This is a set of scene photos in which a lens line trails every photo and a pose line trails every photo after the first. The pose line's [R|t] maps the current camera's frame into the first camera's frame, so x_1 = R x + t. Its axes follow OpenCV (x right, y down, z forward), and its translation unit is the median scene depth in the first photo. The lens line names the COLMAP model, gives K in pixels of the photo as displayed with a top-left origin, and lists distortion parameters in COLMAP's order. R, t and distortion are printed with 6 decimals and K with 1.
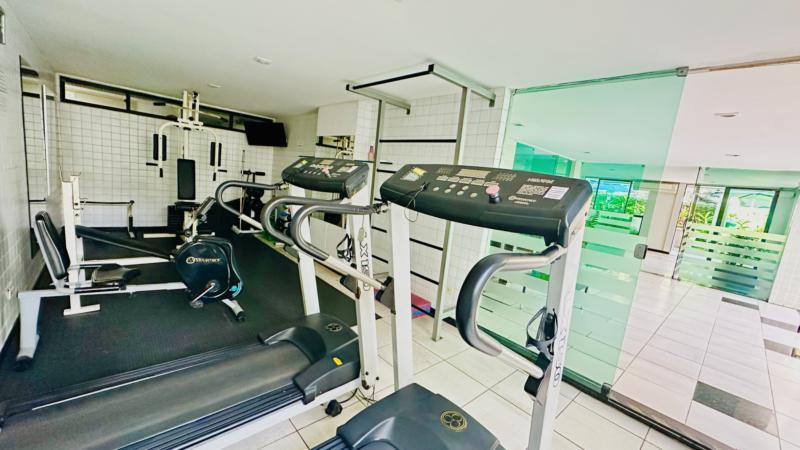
lens RADIAL K [[318.2, 0, 399.0], [0, 318.2, 226.0], [0, 0, 1]] dist [0.000231, 0.000070]
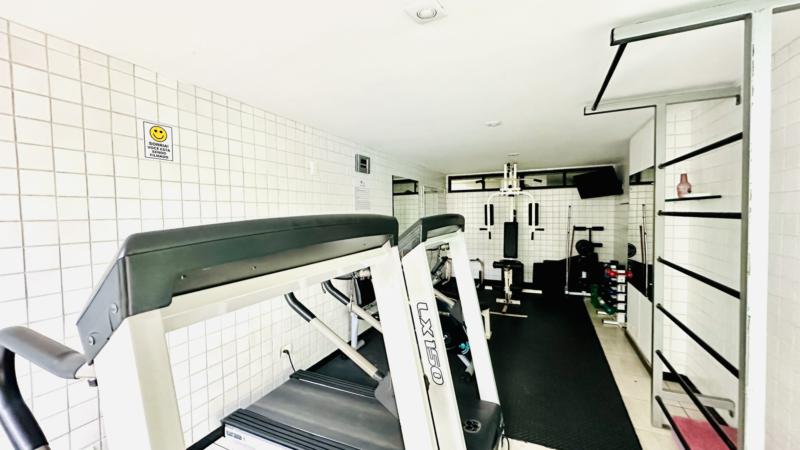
lens RADIAL K [[318.2, 0, 399.0], [0, 318.2, 226.0], [0, 0, 1]] dist [0.000231, 0.000070]
pose [[0.382531, -0.084024, -0.920114, 0.223873], [-0.080978, 0.988975, -0.123979, -0.024734], [0.920387, 0.121935, 0.371510, 0.227769]]
